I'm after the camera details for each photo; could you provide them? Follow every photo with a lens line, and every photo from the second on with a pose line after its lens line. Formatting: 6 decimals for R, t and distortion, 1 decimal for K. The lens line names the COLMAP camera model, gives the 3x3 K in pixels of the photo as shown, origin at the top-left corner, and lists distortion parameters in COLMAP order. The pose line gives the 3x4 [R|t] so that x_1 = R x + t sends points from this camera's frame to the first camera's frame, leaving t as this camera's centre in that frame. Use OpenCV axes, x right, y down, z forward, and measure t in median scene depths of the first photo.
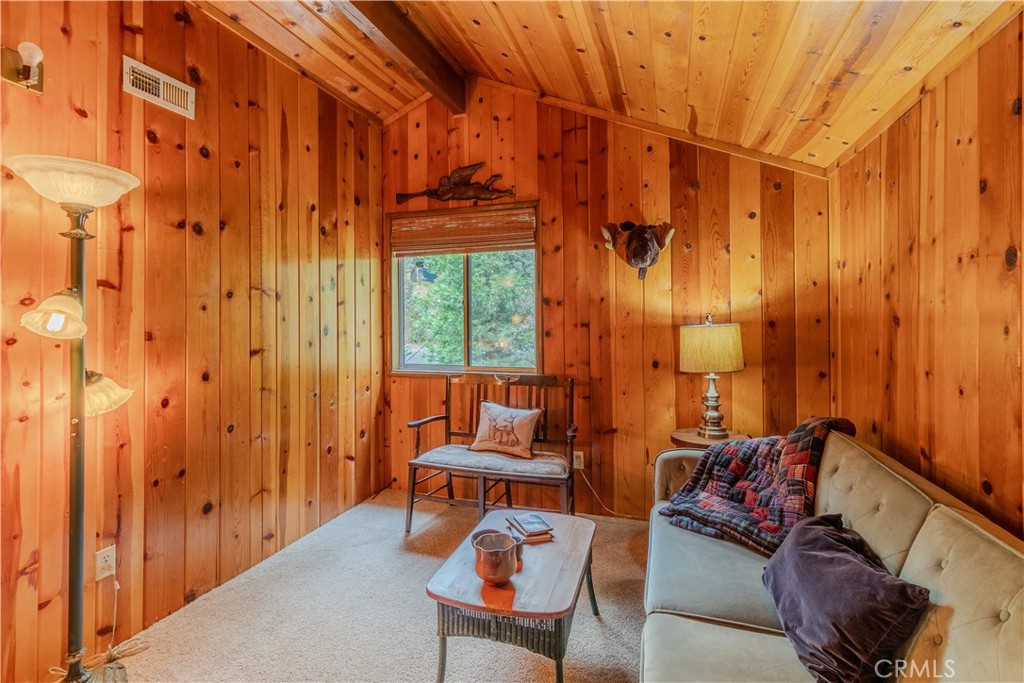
lens RADIAL K [[466.3, 0, 519.9], [0, 466.3, 320.5], [0, 0, 1]] dist [0.000281, 0.000005]
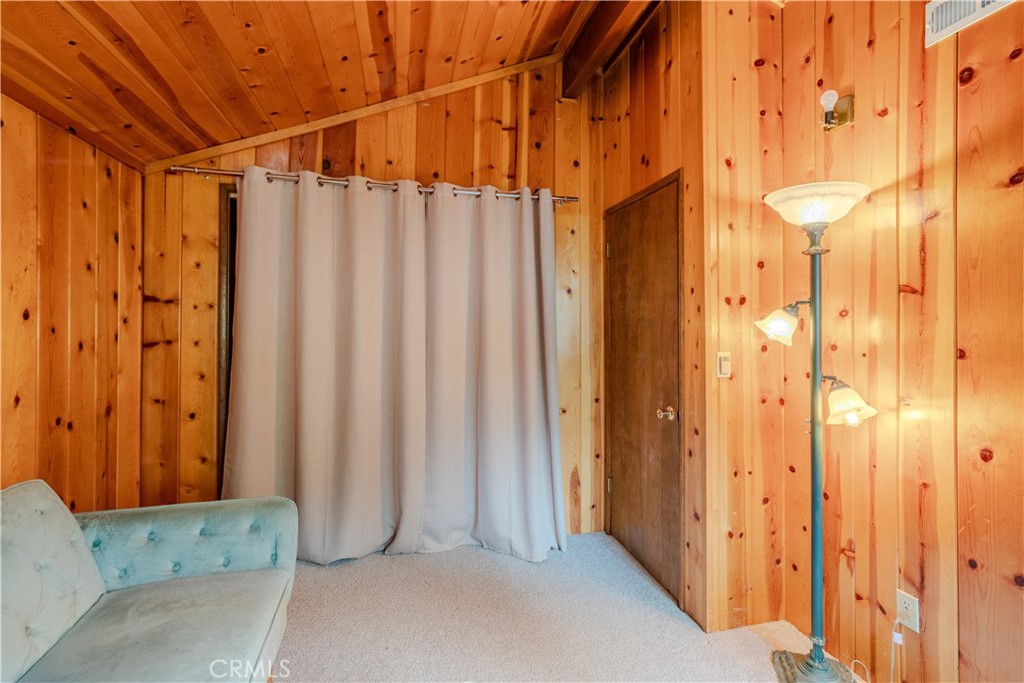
lens RADIAL K [[466.3, 0, 519.9], [0, 466.3, 320.5], [0, 0, 1]] dist [0.000281, 0.000005]
pose [[-0.837138, -0.006175, -0.546957, 0.187776], [-0.002156, 0.999966, -0.007991, -0.010766], [0.546987, -0.005510, -0.837123, 1.303026]]
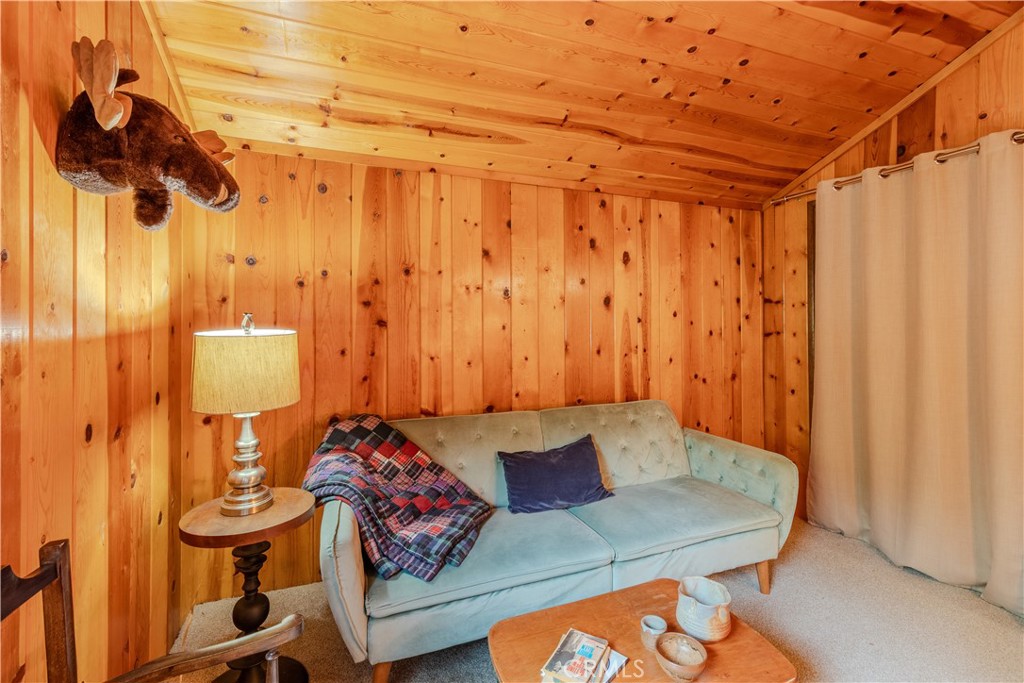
lens RADIAL K [[466.3, 0, 519.9], [0, 466.3, 320.5], [0, 0, 1]] dist [0.000281, 0.000005]
pose [[-0.643981, 0.005509, 0.765021, -0.405700], [0.003253, 0.999985, -0.004462, 0.000229], [-0.765034, -0.000385, -0.643990, 1.510838]]
